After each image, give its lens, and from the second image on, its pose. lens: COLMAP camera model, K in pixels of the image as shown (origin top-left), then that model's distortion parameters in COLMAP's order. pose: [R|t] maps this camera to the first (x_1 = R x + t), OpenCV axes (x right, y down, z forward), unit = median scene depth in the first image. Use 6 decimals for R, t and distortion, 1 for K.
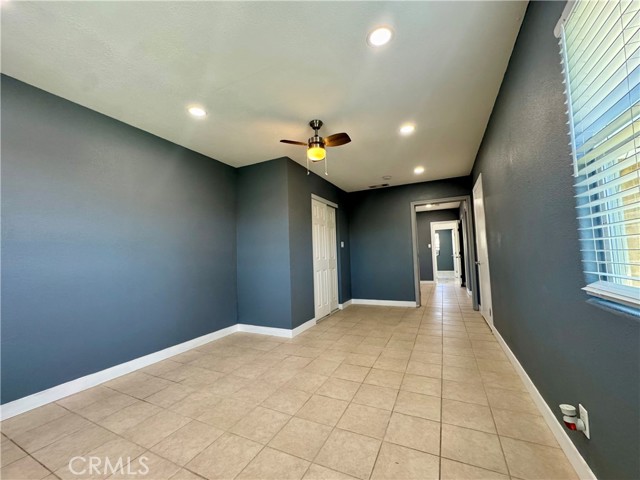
lens RADIAL K [[256.0, 0, 320.0], [0, 256.0, 240.0], [0, 0, 1]] dist [-0.005969, 0.000358]
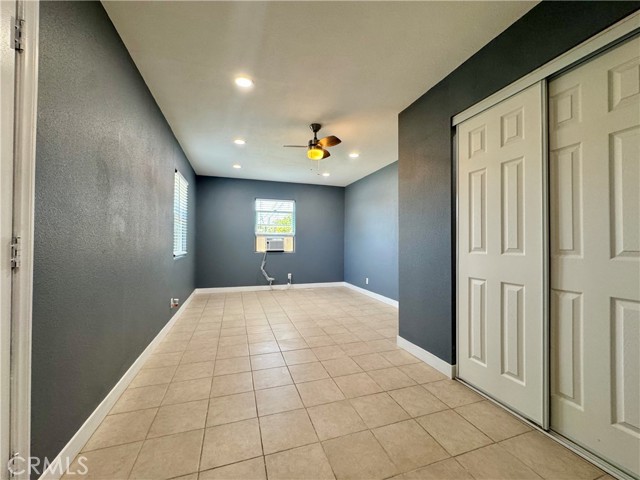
lens RADIAL K [[256.0, 0, 320.0], [0, 256.0, 240.0], [0, 0, 1]] dist [-0.005969, 0.000358]
pose [[-0.715764, 0.021872, -0.698000, 0.773587], [0.061422, 0.997608, -0.031724, 0.082905], [0.695636, -0.065580, -0.715395, 1.796488]]
